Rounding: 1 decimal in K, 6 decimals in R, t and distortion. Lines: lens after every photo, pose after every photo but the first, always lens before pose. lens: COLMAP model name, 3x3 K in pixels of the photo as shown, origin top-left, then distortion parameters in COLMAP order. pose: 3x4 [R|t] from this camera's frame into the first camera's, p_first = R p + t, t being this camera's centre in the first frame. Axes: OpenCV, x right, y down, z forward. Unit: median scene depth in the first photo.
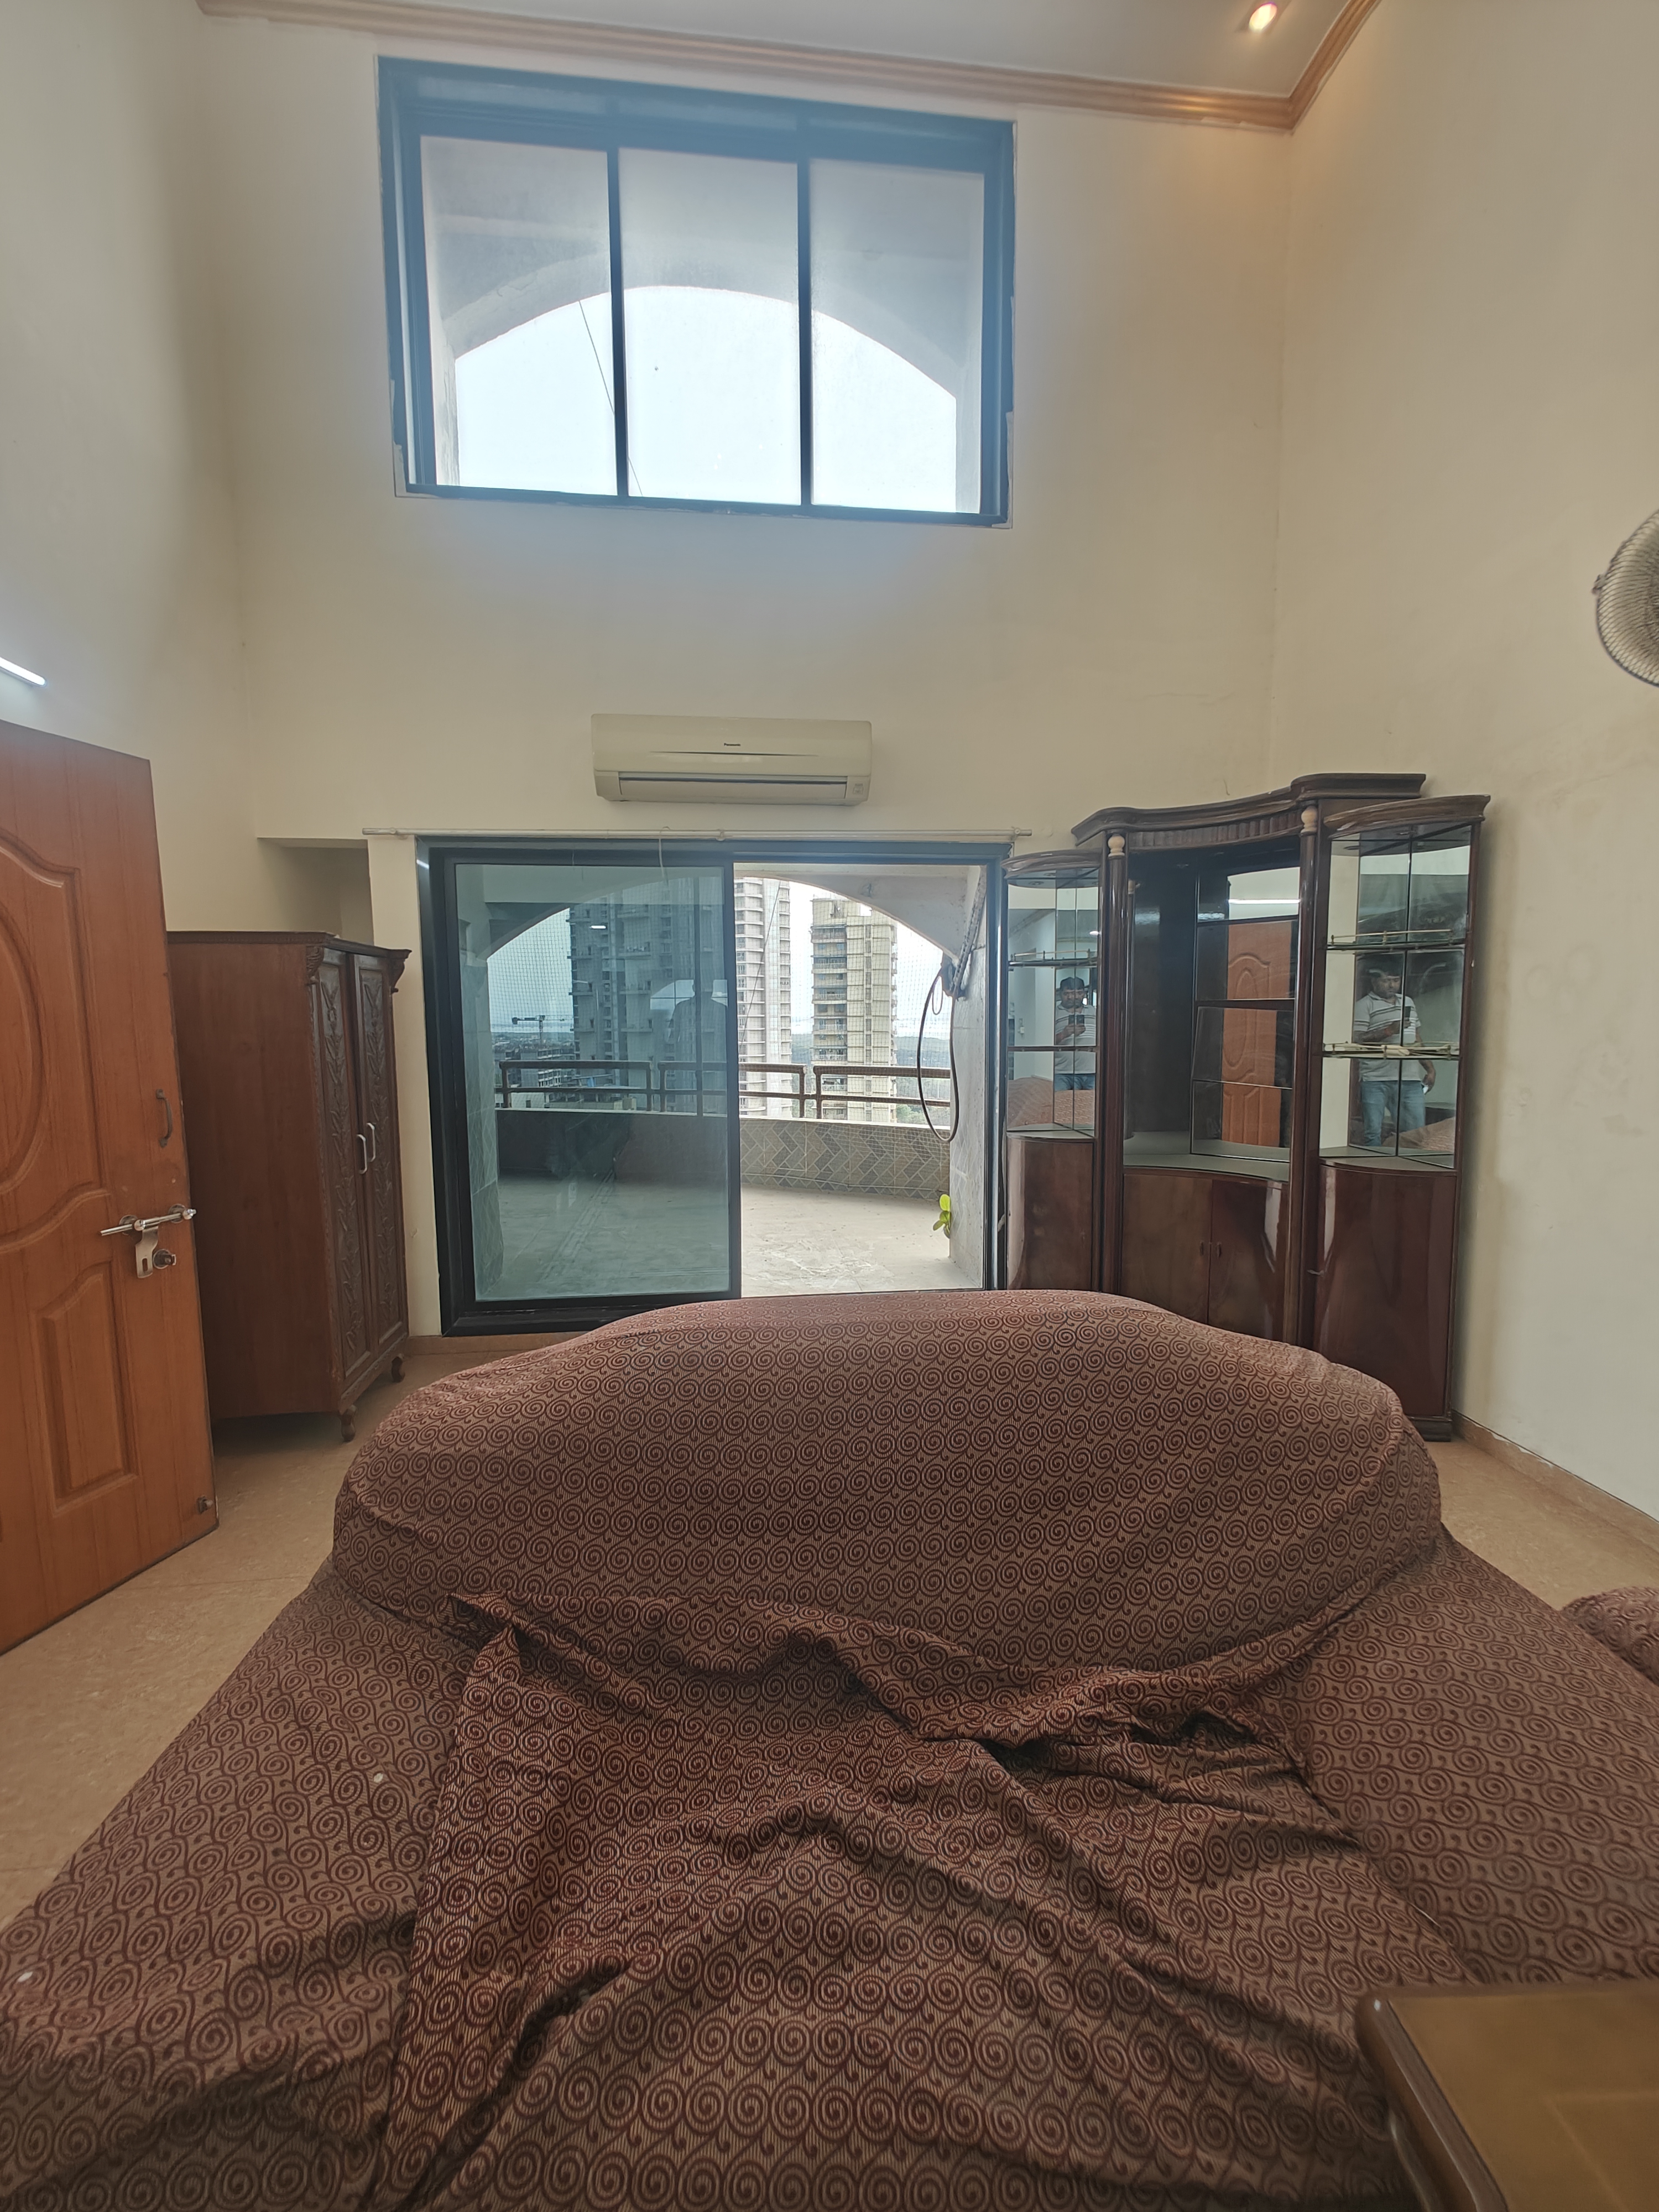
lens RADIAL K [[928.2, 0, 830.3], [0, 928.2, 1109.0], [0, 0, 1]] dist [-0.002988, 0.000982]
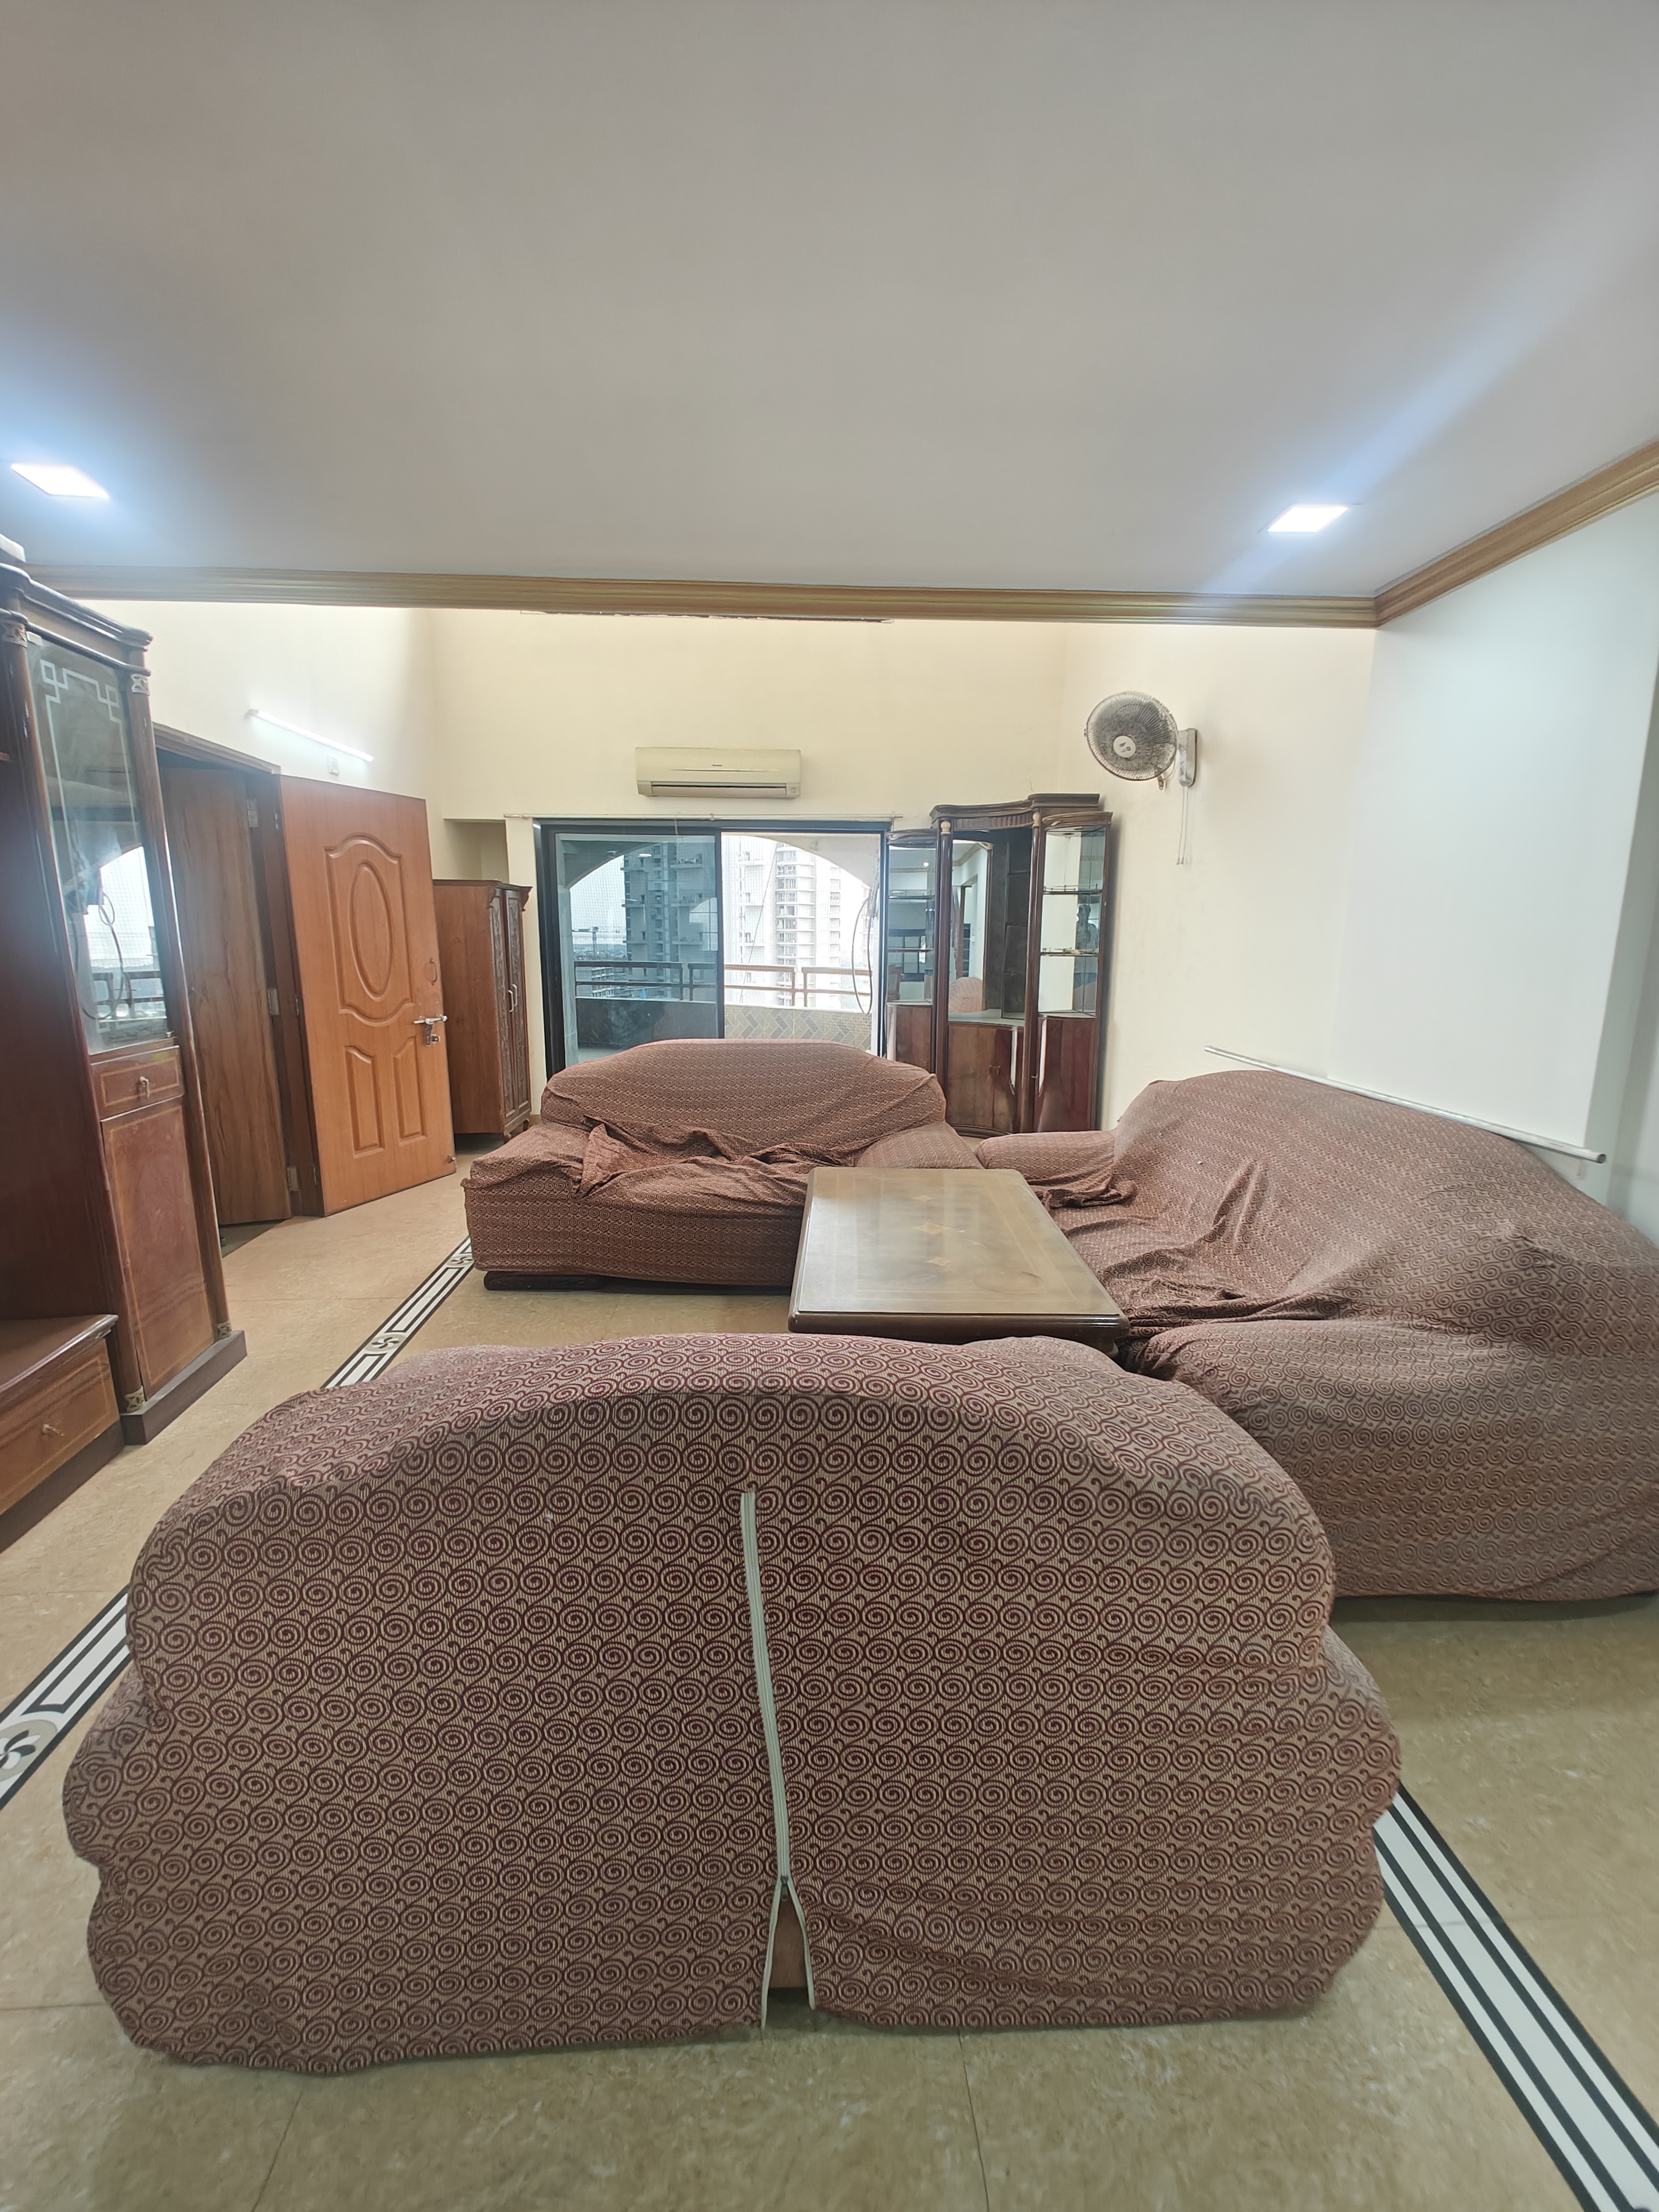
lens RADIAL K [[928.2, 0, 825.2], [0, 928.2, 1107.7], [0, 0, 1]] dist [-0.002988, 0.000982]
pose [[0.998001, 0.025308, -0.057916, 0.185474], [-0.020118, 0.995872, 0.088506, 0.068868], [0.059916, -0.087164, 0.994390, -0.659196]]
